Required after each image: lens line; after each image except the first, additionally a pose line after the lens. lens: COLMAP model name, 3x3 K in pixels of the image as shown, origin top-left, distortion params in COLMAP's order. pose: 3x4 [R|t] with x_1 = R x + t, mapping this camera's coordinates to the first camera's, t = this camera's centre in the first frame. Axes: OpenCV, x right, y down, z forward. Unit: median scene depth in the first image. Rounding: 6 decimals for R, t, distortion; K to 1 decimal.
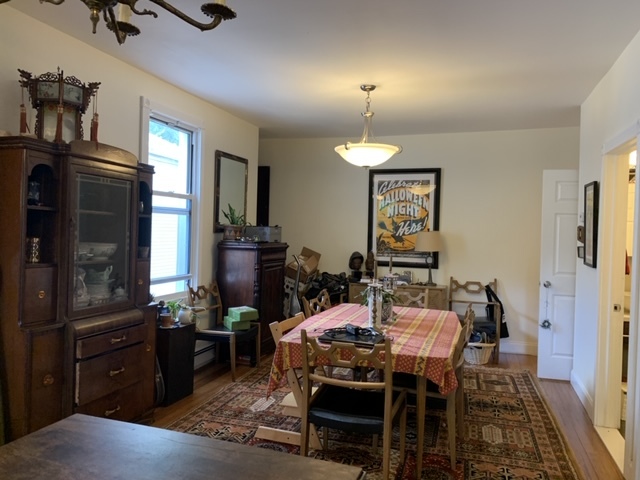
lens RADIAL K [[487.0, 0, 320.0], [0, 487.0, 240.0], [0, 0, 1]] dist [0.184572, -0.427007]
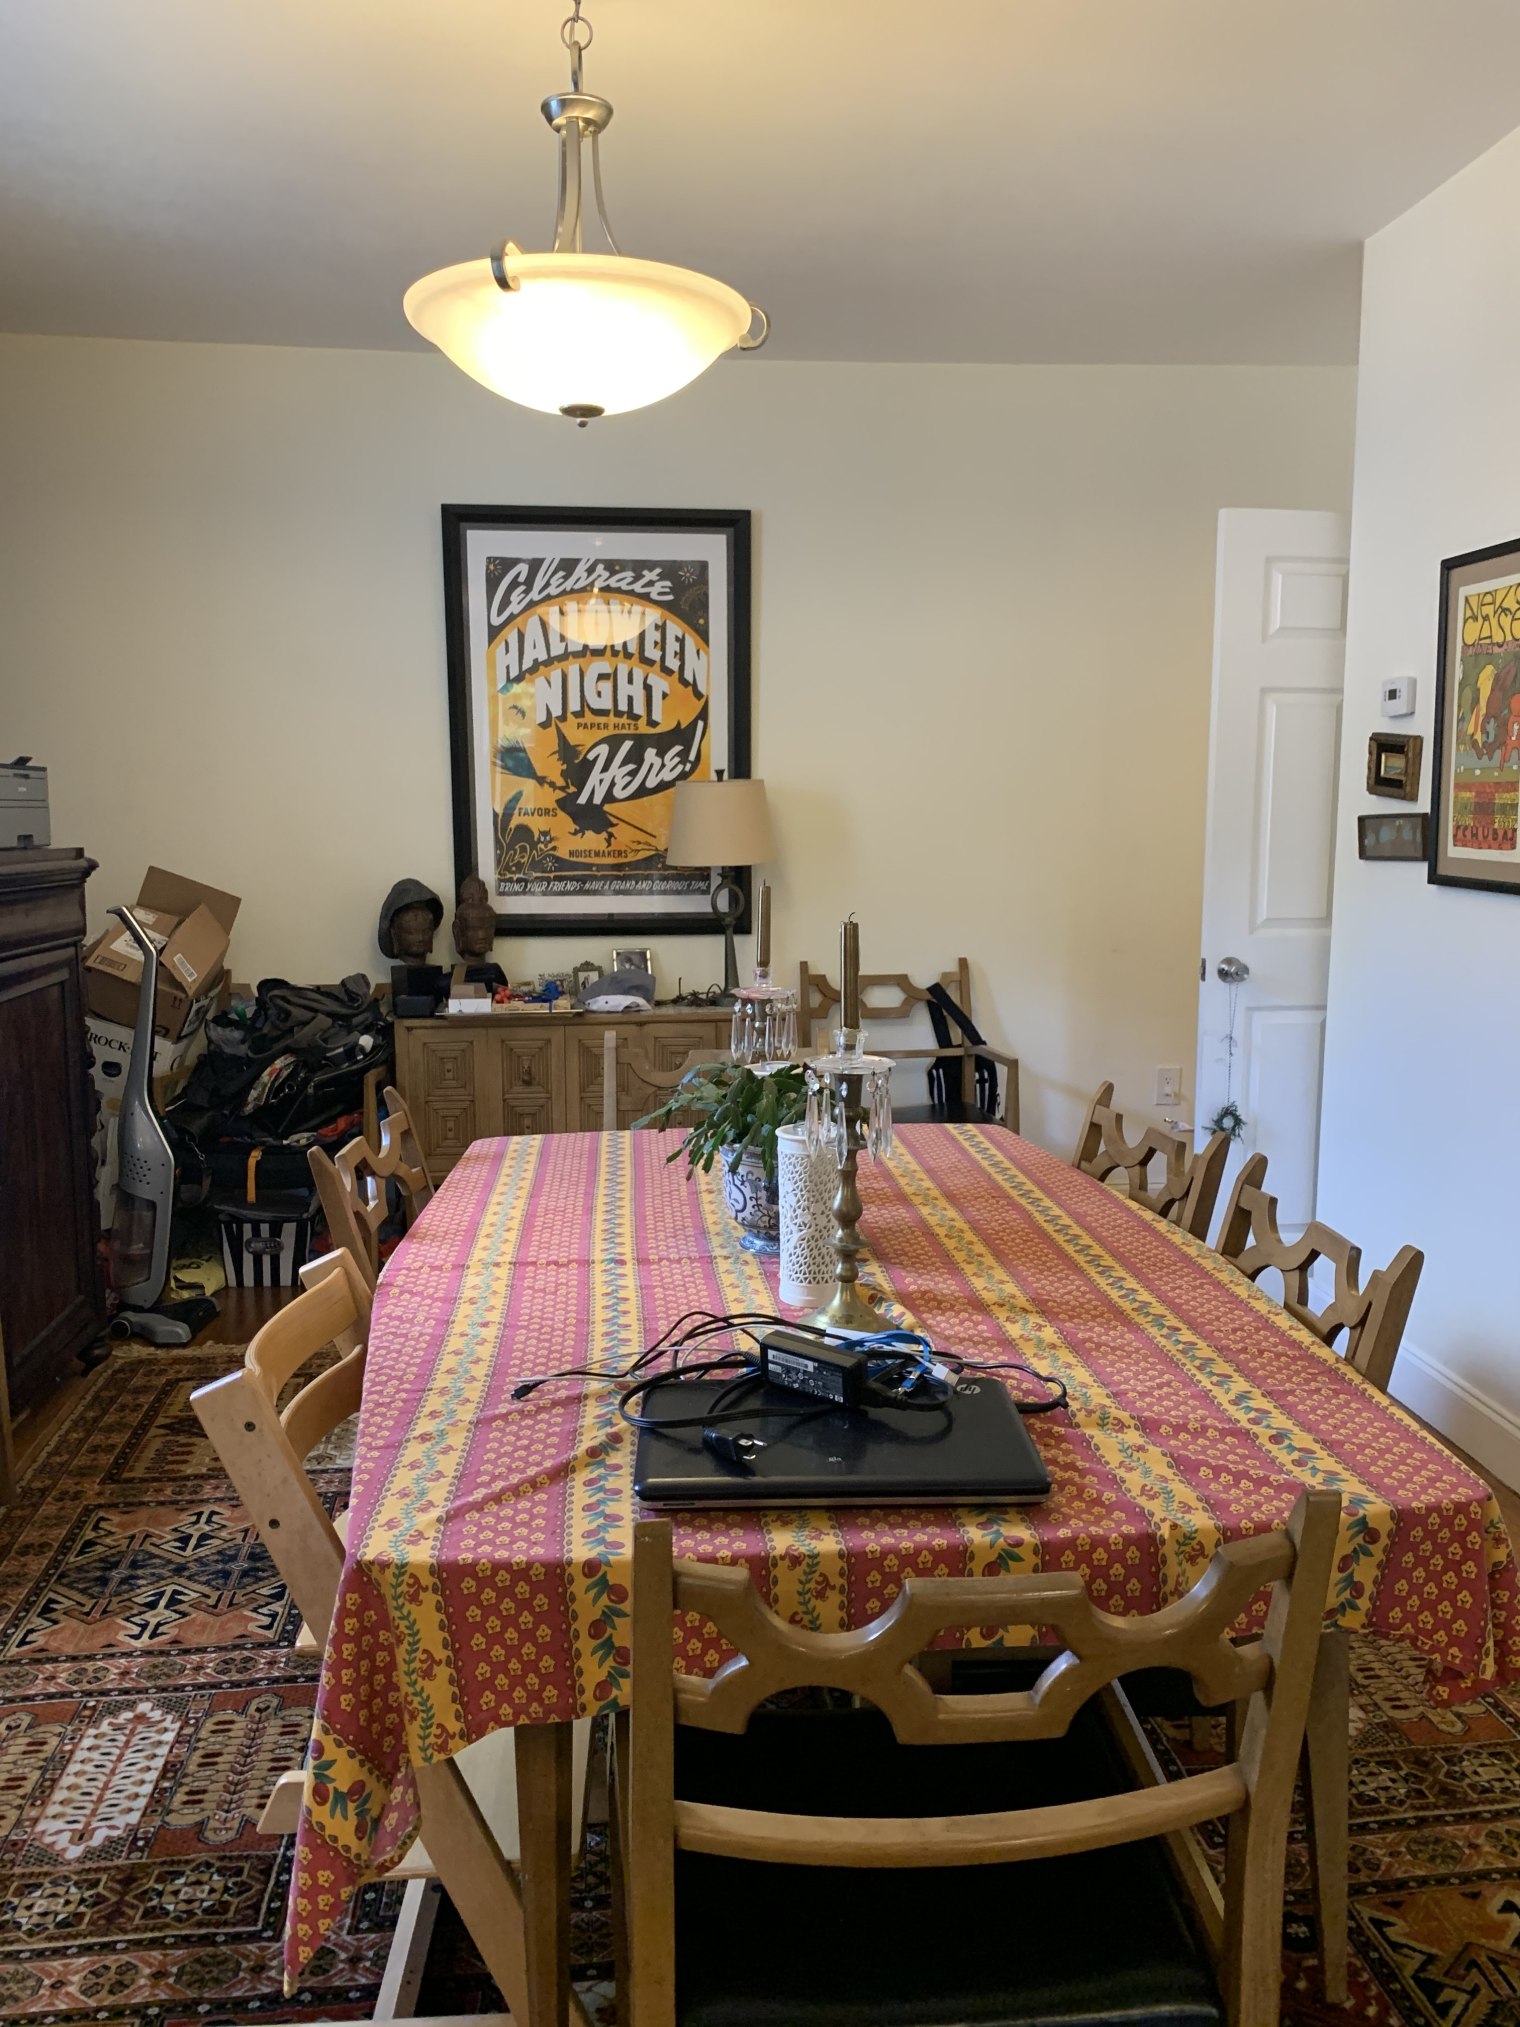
lens RADIAL K [[1542.3, 0, 760.0], [0, 1542.3, 1013.5], [0, 0, 1]] dist [0.184572, -0.427007]
pose [[0.916936, -0.078975, 0.391142, -0.065777], [0.034581, 0.992258, 0.119279, 0.005503], [-0.397534, -0.095846, 0.912568, 0.280226]]
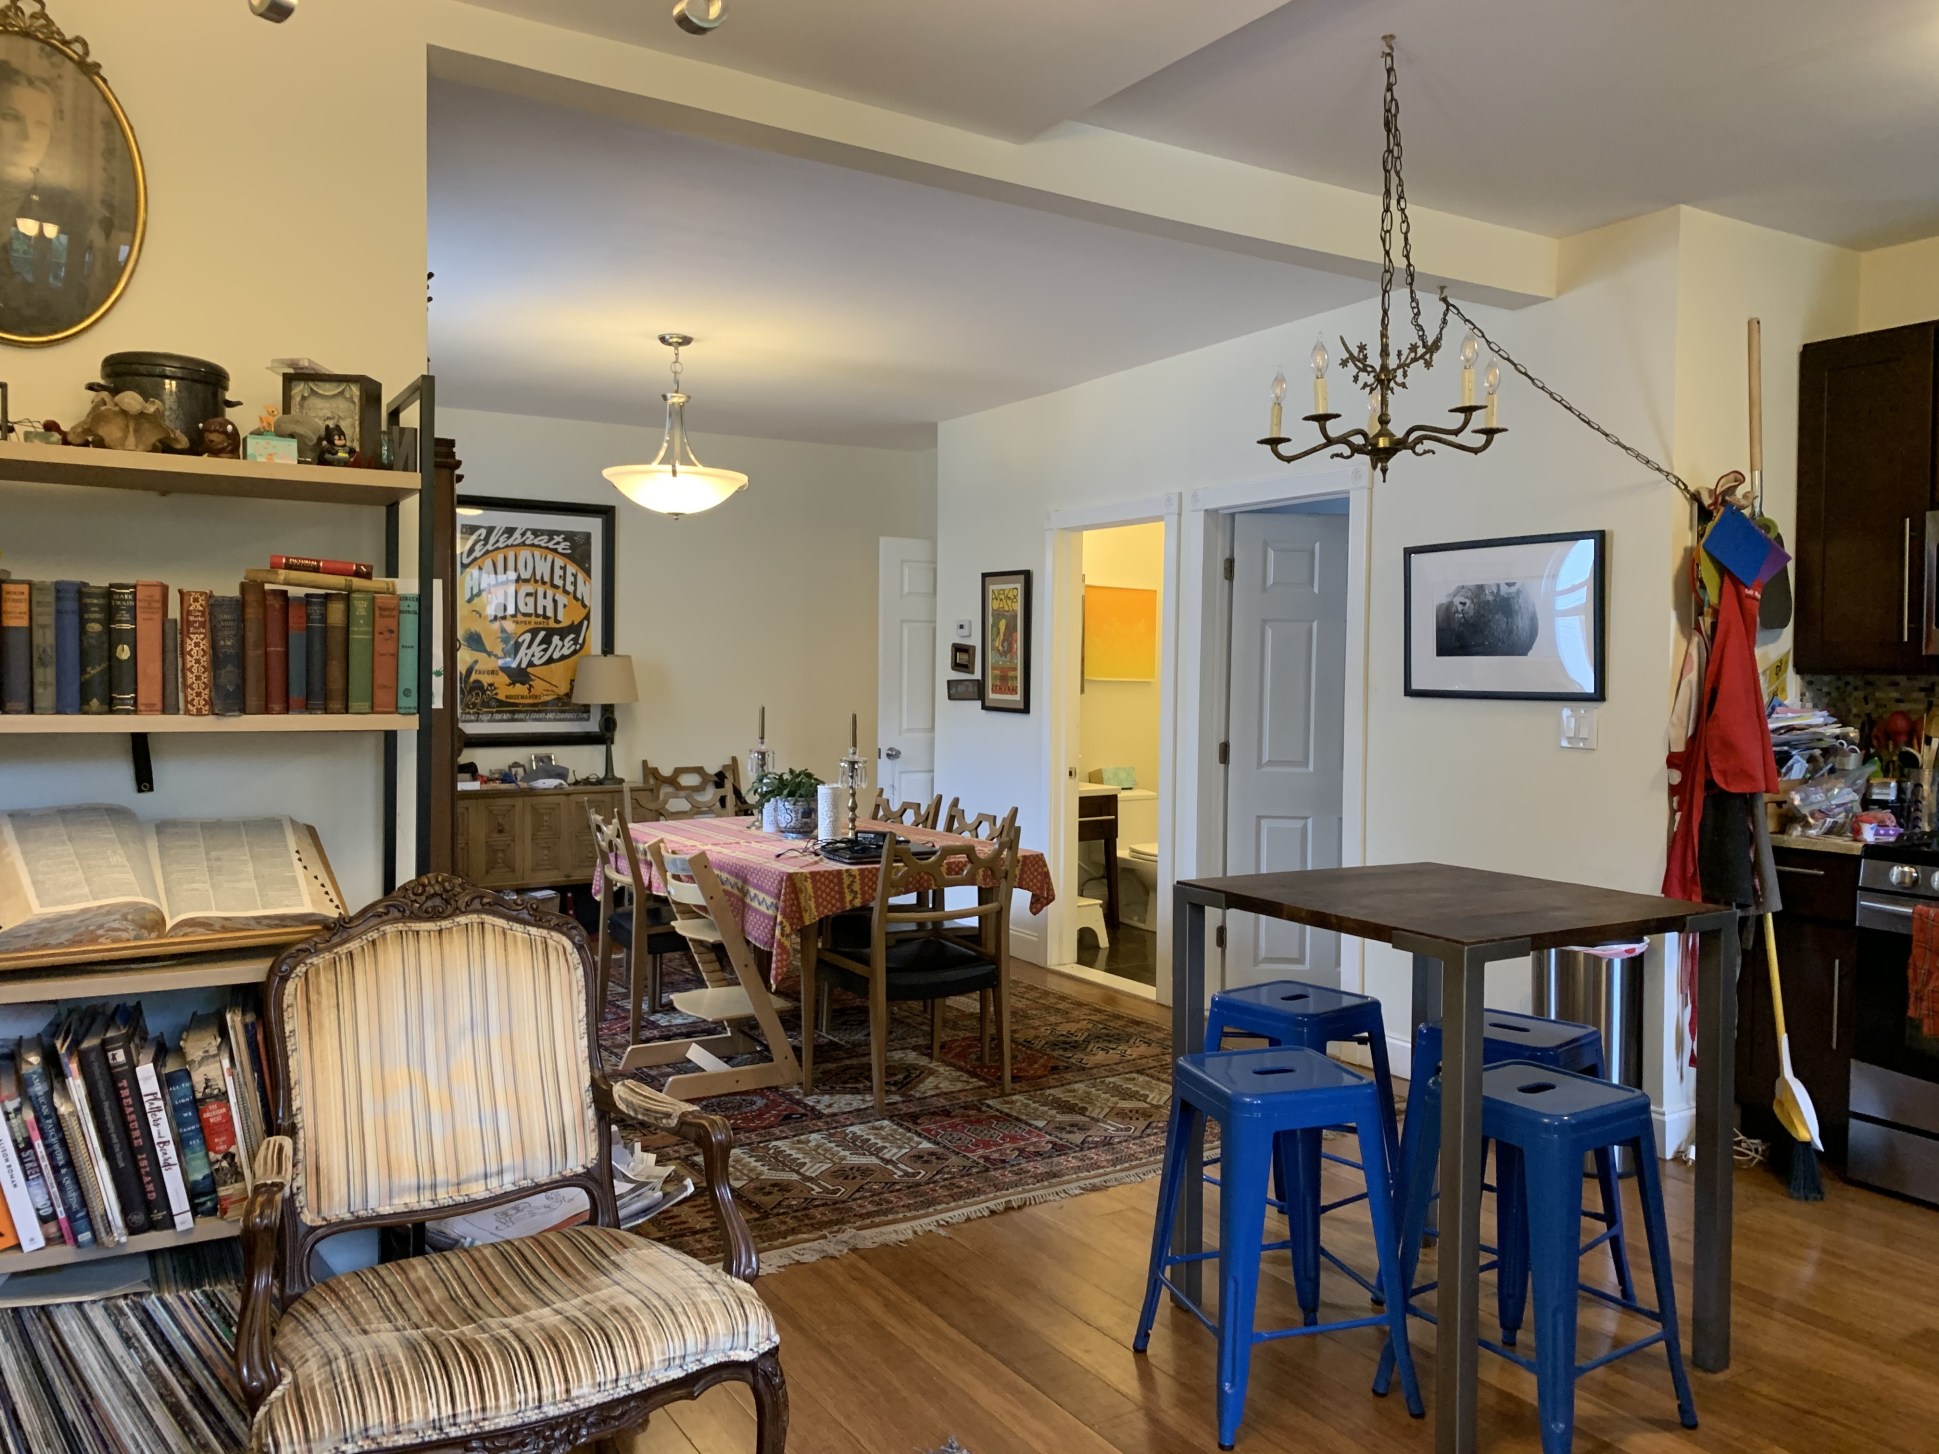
lens RADIAL K [[1475.4, 0, 969.5], [0, 1475.4, 727.0], [0, 0, 1]] dist [0.184572, -0.427007]
pose [[0.646478, -0.050023, 0.761291, -0.540357], [0.026174, 0.998715, 0.043396, -0.003741], [-0.762483, -0.008129, 0.646957, -0.065473]]
